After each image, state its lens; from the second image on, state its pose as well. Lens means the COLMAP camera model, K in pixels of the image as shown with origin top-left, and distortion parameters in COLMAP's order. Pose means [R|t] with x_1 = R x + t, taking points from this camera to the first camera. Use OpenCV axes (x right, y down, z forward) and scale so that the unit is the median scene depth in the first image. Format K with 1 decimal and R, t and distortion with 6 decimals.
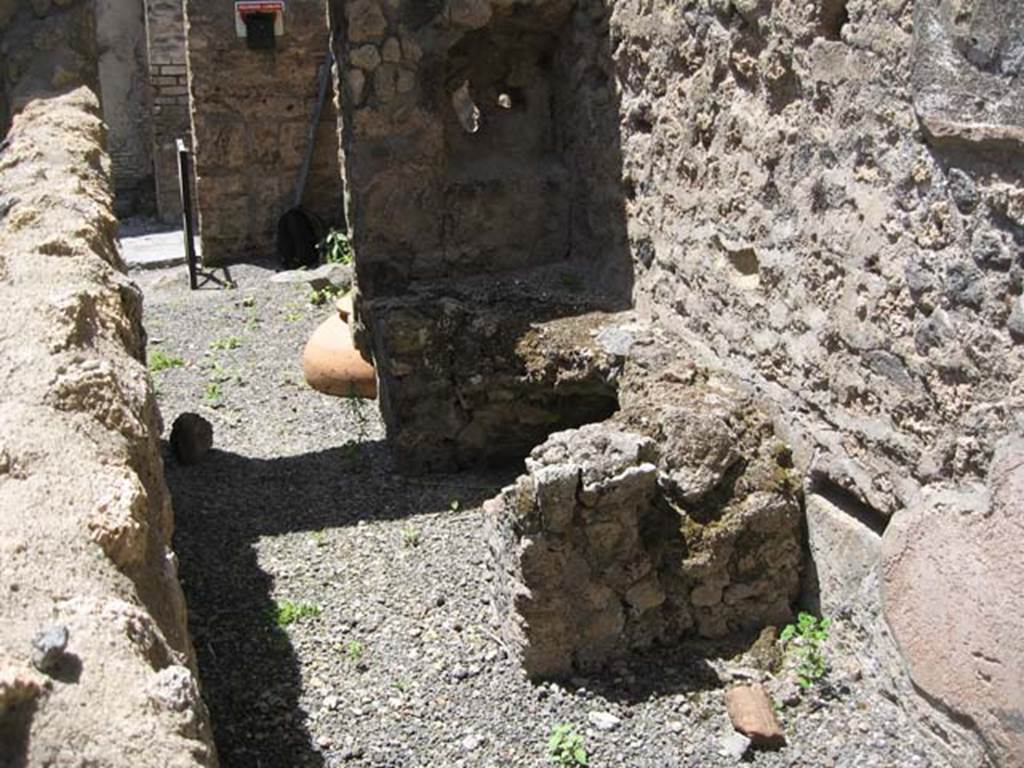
lens RADIAL K [[1111.5, 0, 512.2], [0, 1111.5, 355.1], [0, 0, 1]] dist [-0.095726, 0.000000]
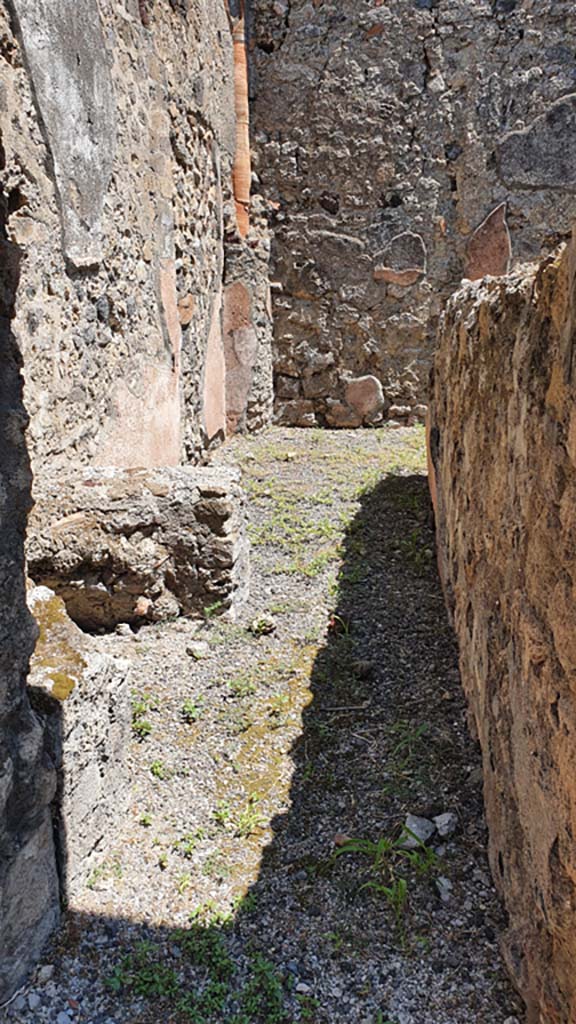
lens RADIAL K [[804.0, 0, 284.8], [0, 804.0, 501.5], [0, 0, 1]] dist [0.043608, -0.043447]
pose [[-0.886334, -0.120894, 0.446987, -0.525566], [0.146603, 0.842393, 0.518538, -0.423951], [-0.439227, 0.525127, -0.728918, 1.641917]]
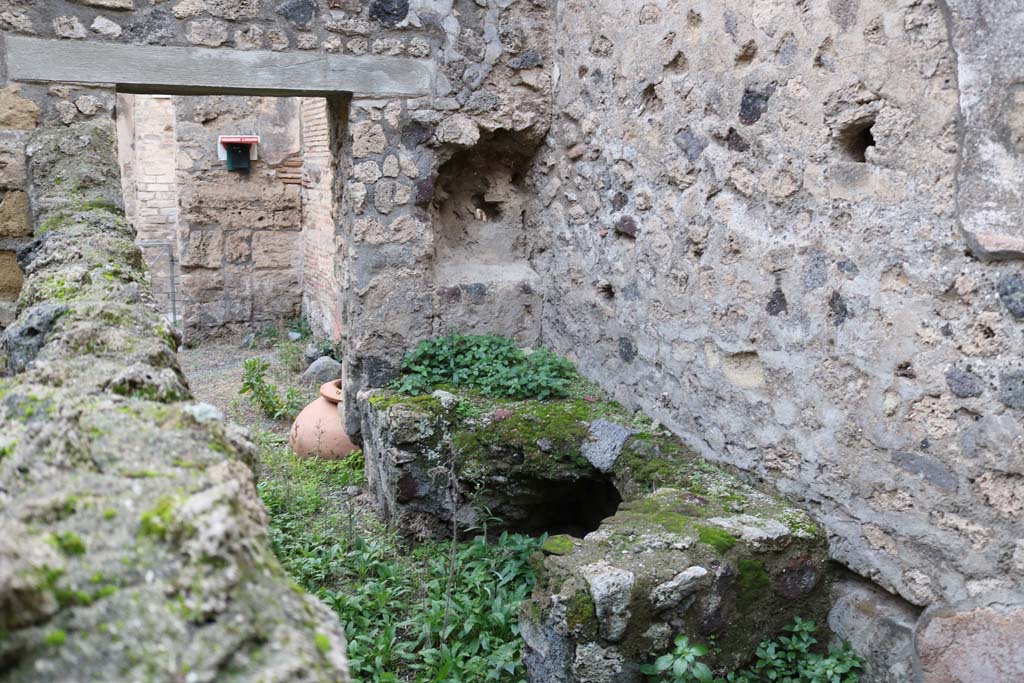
lens RADIAL K [[844.5, 0, 514.4], [0, 844.5, 337.7], [0, 0, 1]] dist [-0.155754, 0.118132]
pose [[0.991602, 0.000755, 0.129323, -0.125085], [0.010452, 0.996244, -0.085954, -0.041474], [-0.128902, 0.086584, 0.987870, 0.223545]]
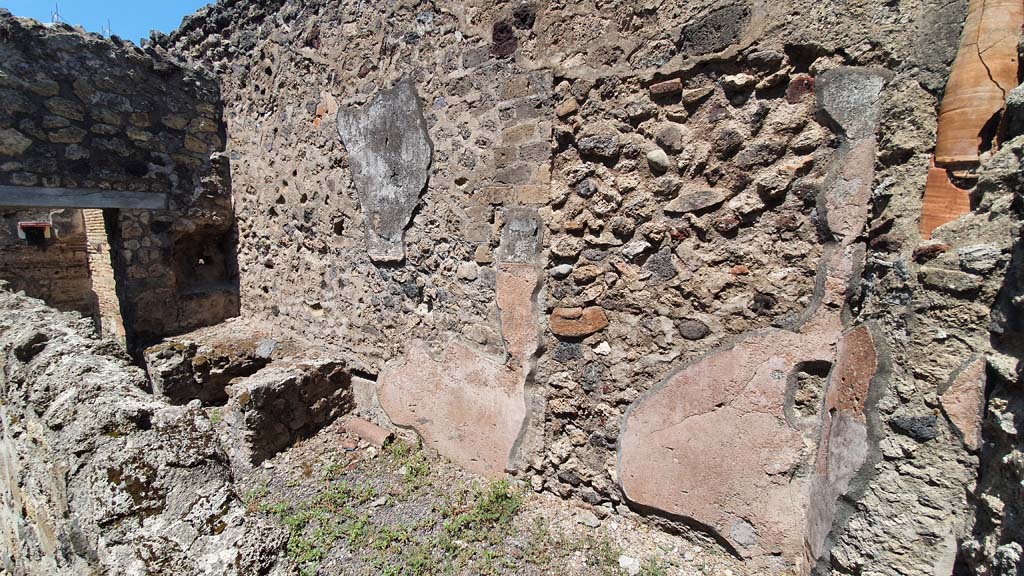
lens RADIAL K [[404.4, 0, 511.2], [0, 404.4, 284.0], [0, 0, 1]] dist [0.000788, -0.011953]
pose [[0.763953, -0.075677, 0.640818, -0.090659], [0.183225, 0.977663, -0.102976, 0.067123], [-0.618711, 0.196083, 0.760755, -0.193132]]
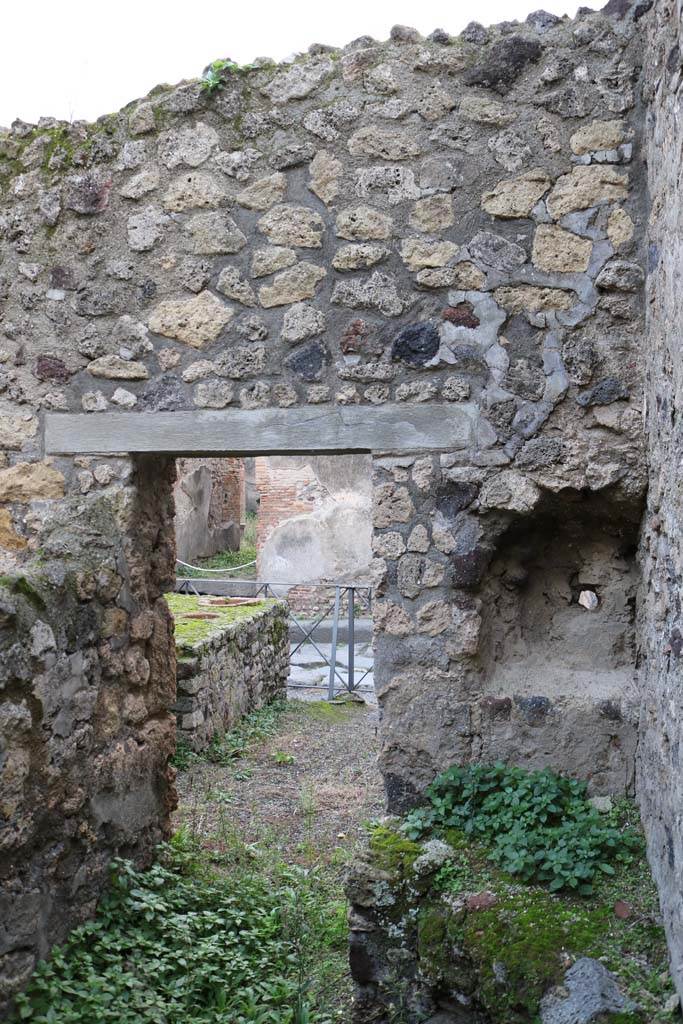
lens RADIAL K [[844.5, 0, 342.2], [0, 844.5, 510.7], [0, 0, 1]] dist [-0.155754, 0.118132]
pose [[0.846287, 0.021189, -0.532306, 0.258502], [-0.160552, 0.962895, -0.216926, -0.187701], [0.507958, 0.269044, 0.818287, 0.545290]]
